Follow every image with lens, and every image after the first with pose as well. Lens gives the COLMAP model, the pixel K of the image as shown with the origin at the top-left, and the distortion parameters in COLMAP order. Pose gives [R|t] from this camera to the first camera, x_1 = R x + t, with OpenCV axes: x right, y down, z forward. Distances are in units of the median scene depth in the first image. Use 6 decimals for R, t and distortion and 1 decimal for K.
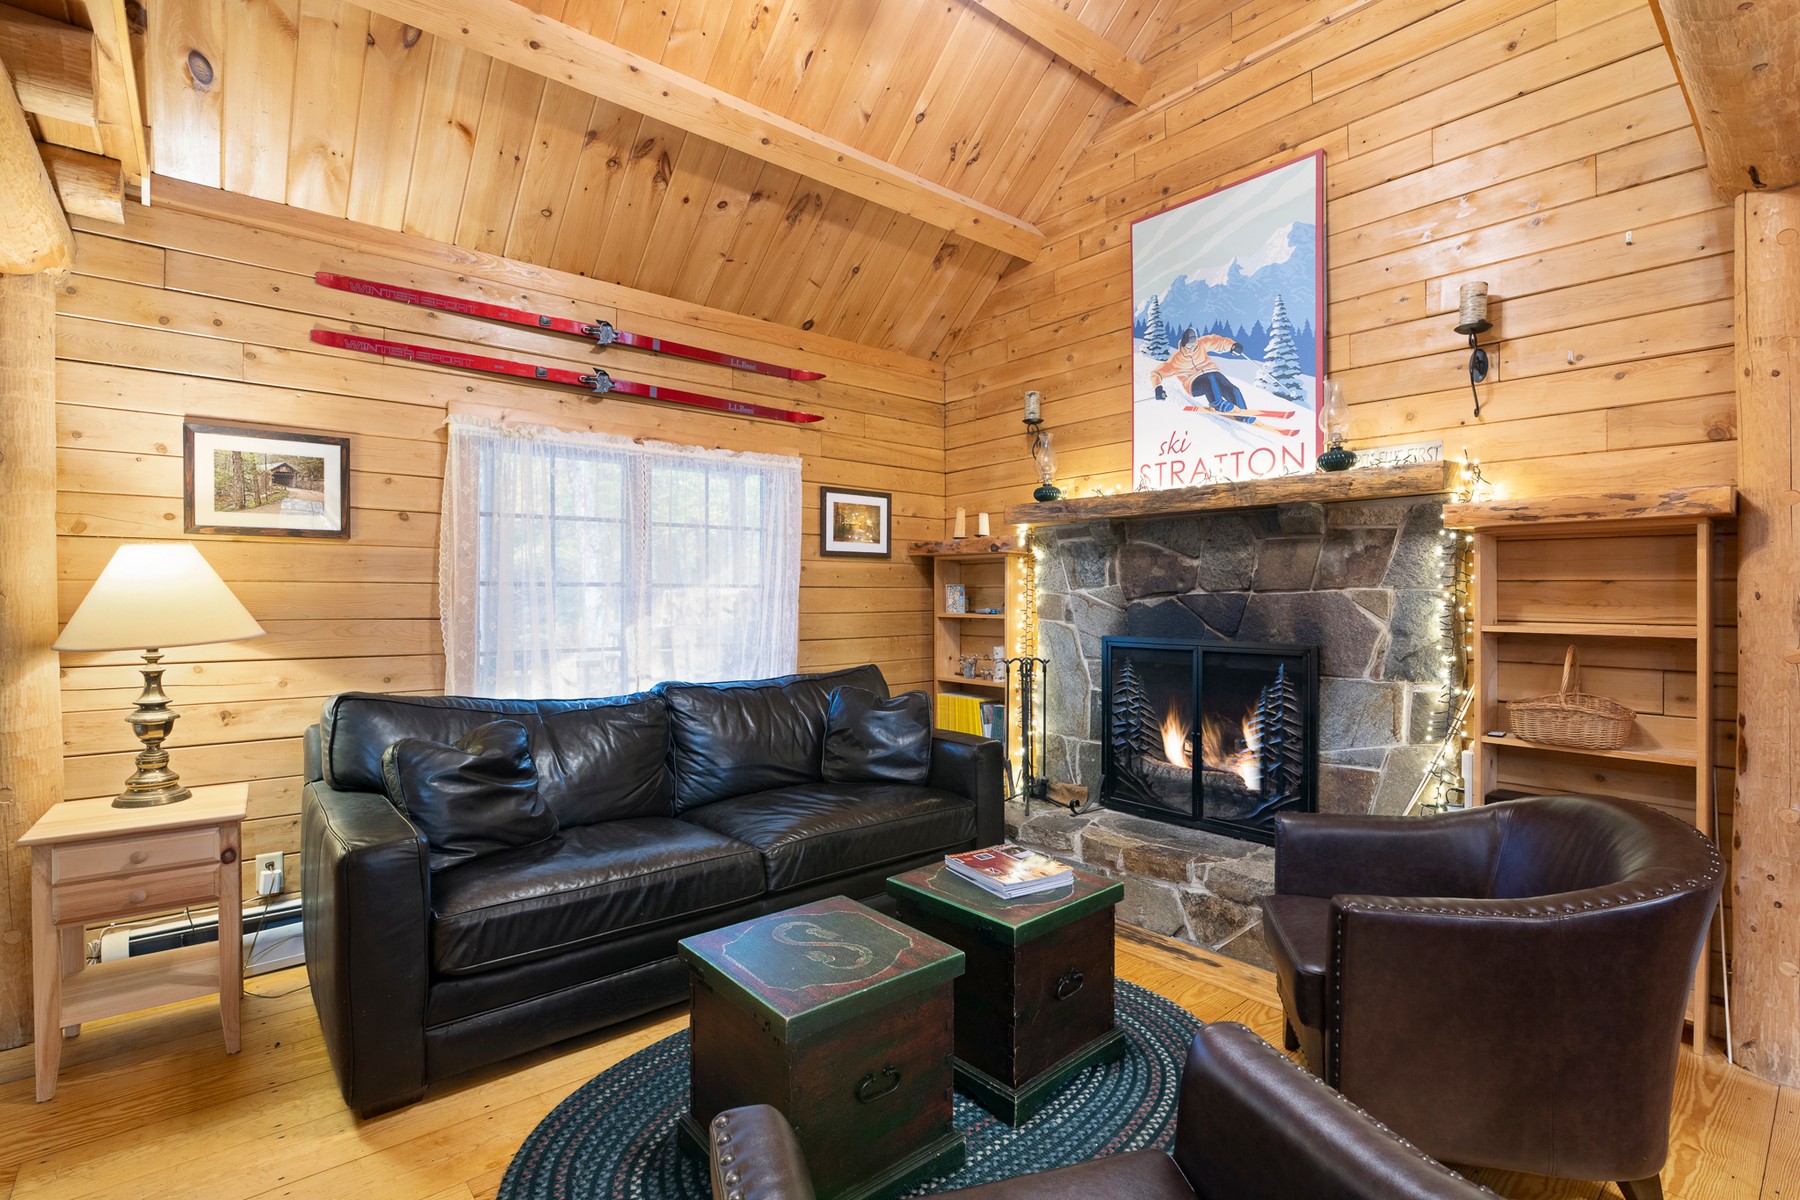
lens RADIAL K [[826.0, 0, 895.1], [0, 826.0, 595.3], [0, 0, 1]] dist [-0.022392, 0.002354]
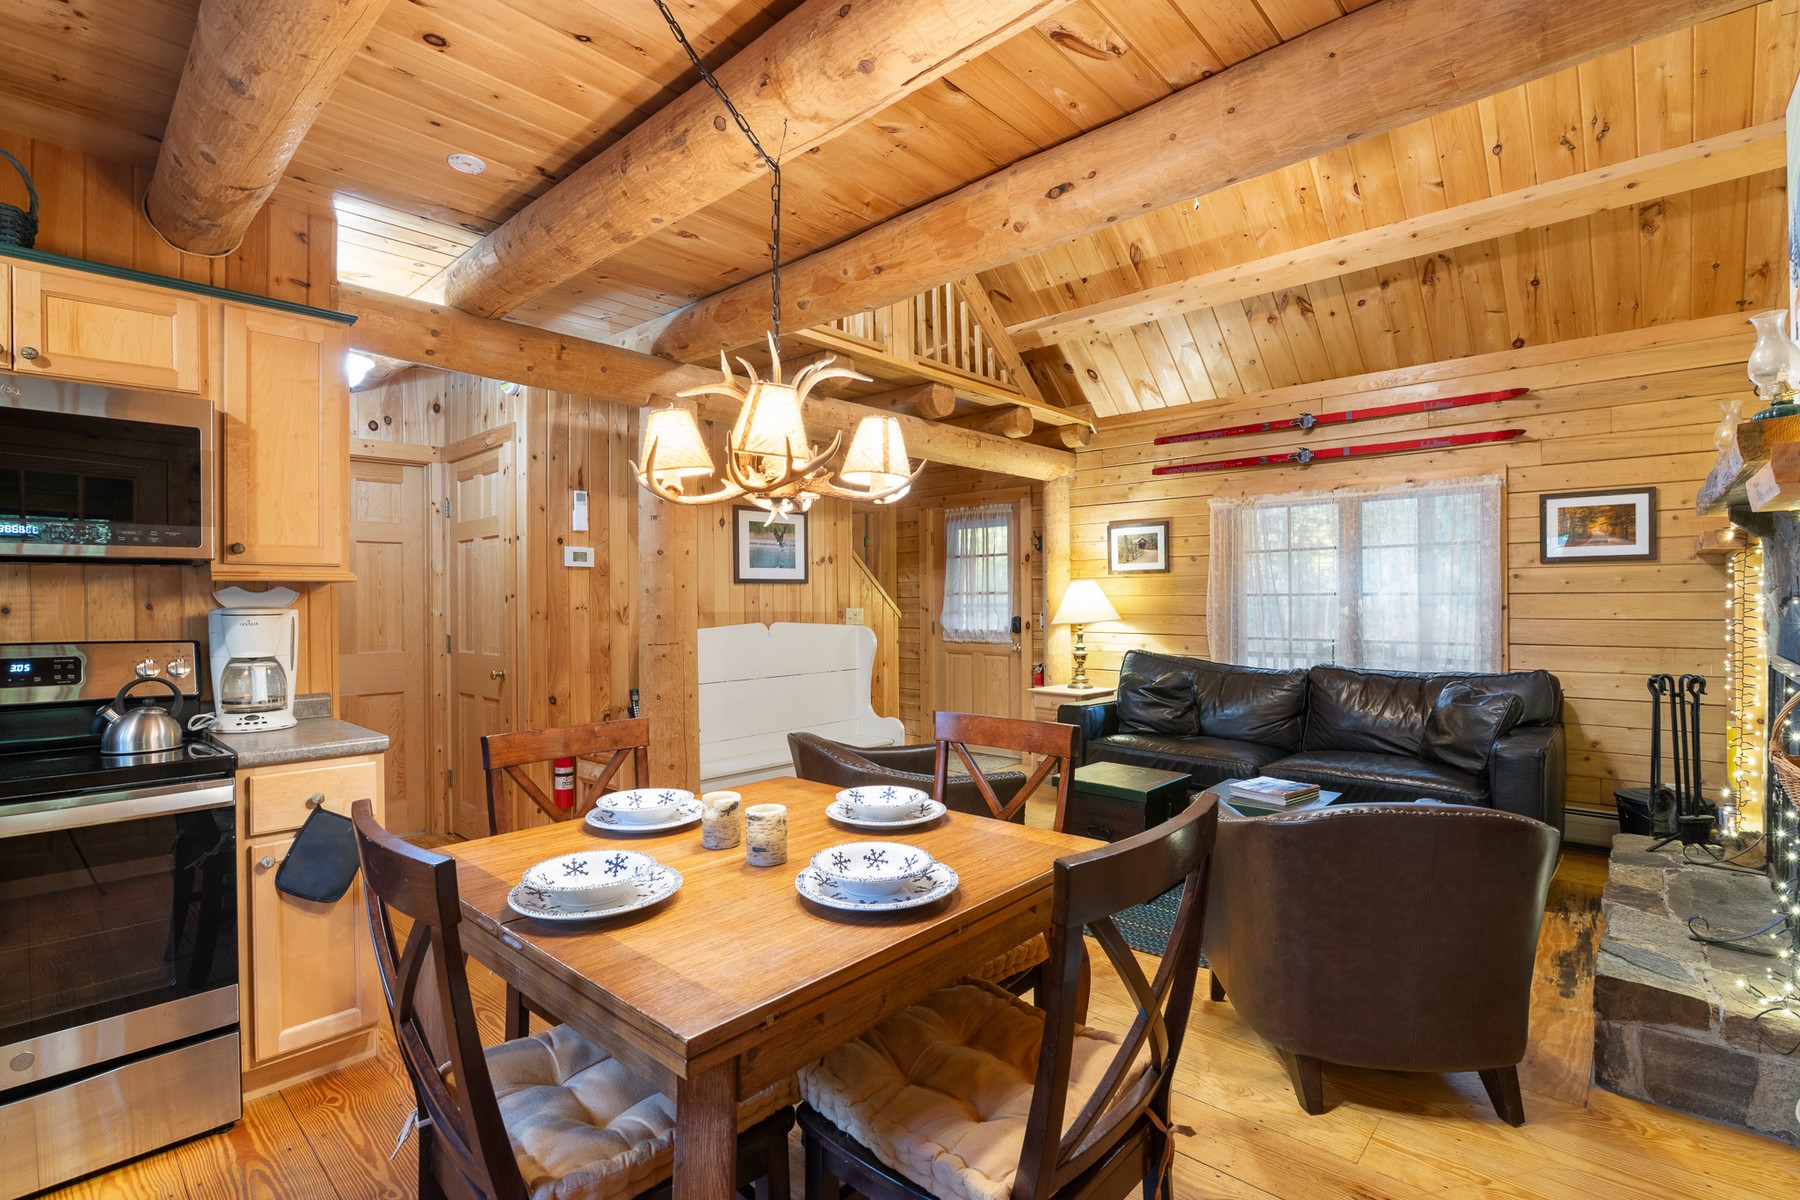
lens RADIAL K [[826.0, 0, 893.8], [0, 826.0, 601.4], [0, 0, 1]] dist [-0.022392, 0.002354]
pose [[0.125098, -0.001173, -0.992144, 1.048190], [0.003923, 0.999992, -0.000688, -0.002941], [0.992137, -0.003806, 0.125101, 0.103741]]
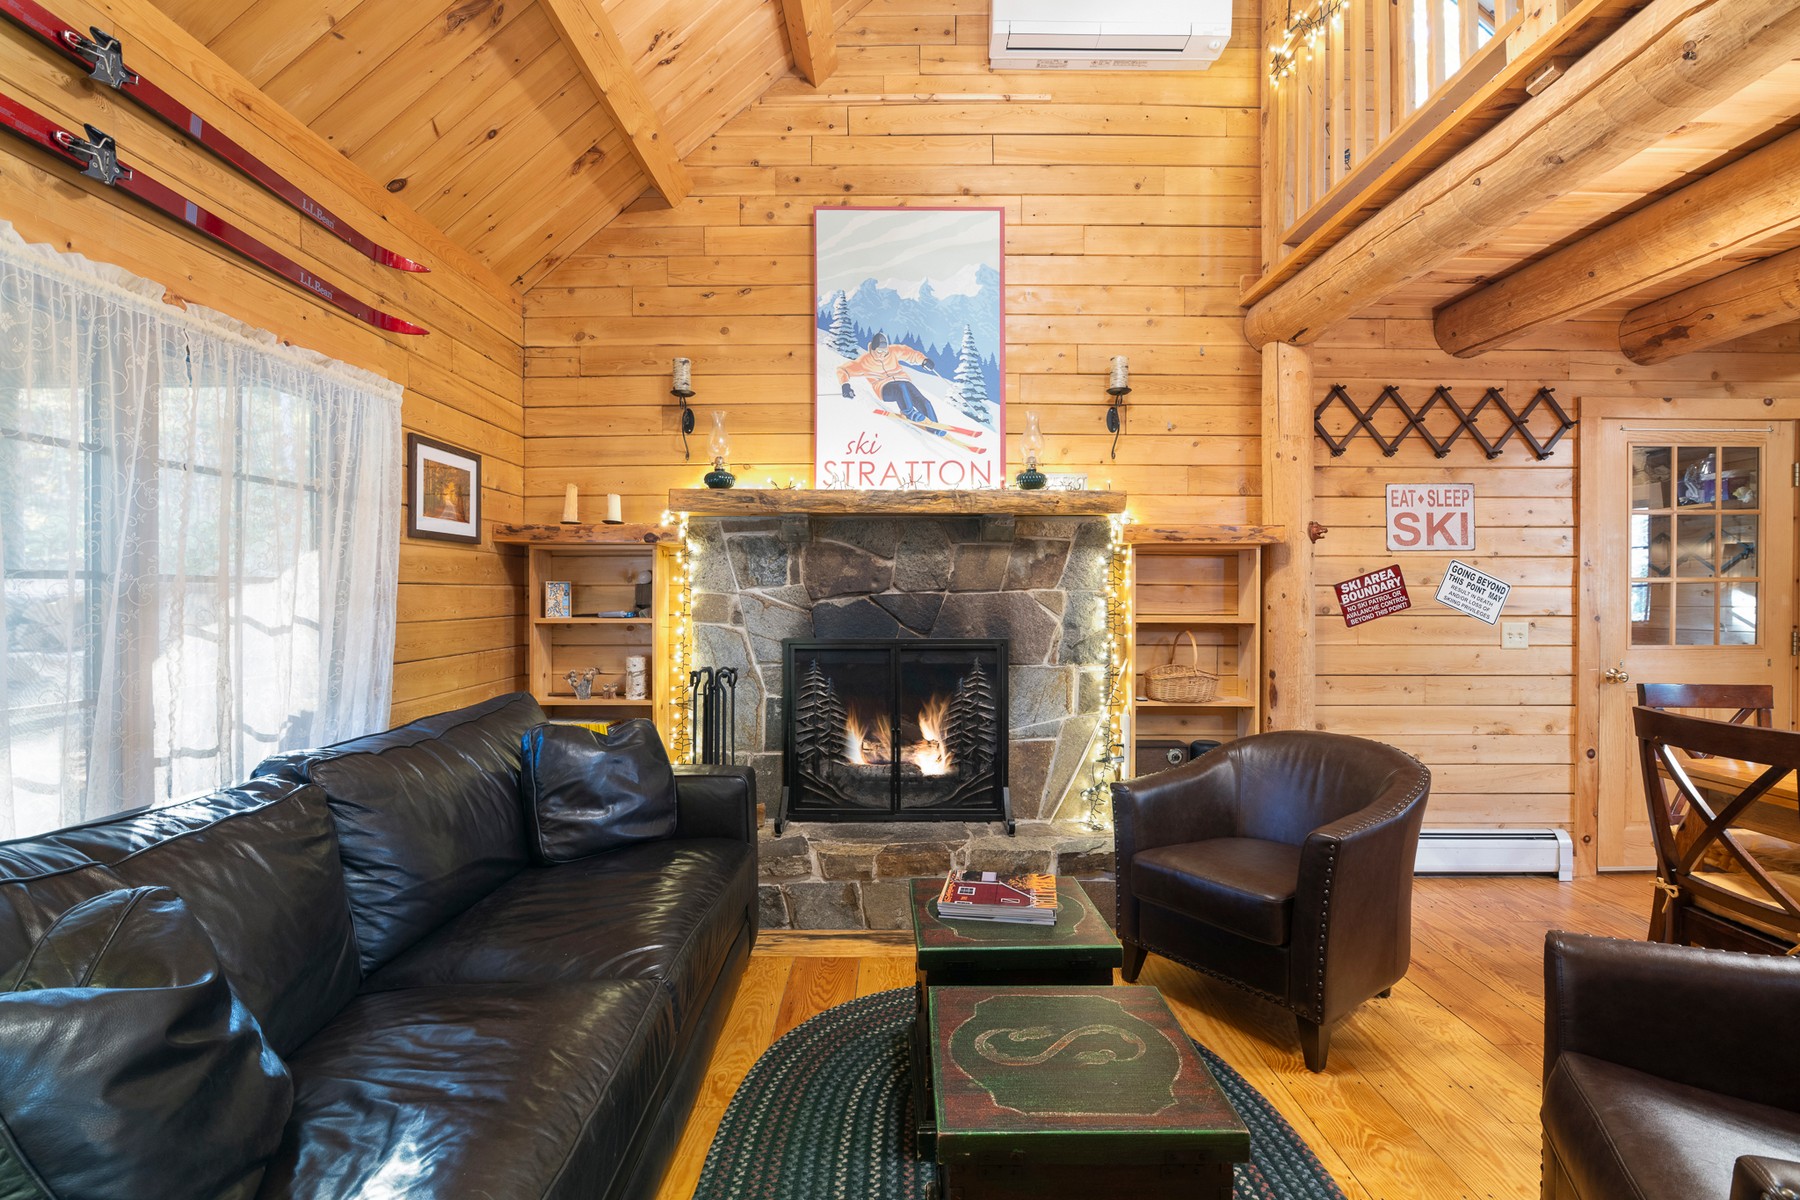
lens RADIAL K [[826.0, 0, 894.5], [0, 826.0, 599.7], [0, 0, 1]] dist [-0.022392, 0.002354]
pose [[0.647255, -0.005543, 0.762253, -0.442870], [-0.000388, 0.999971, 0.007601, -0.002303], [-0.762274, -0.005216, 0.647234, 0.348651]]
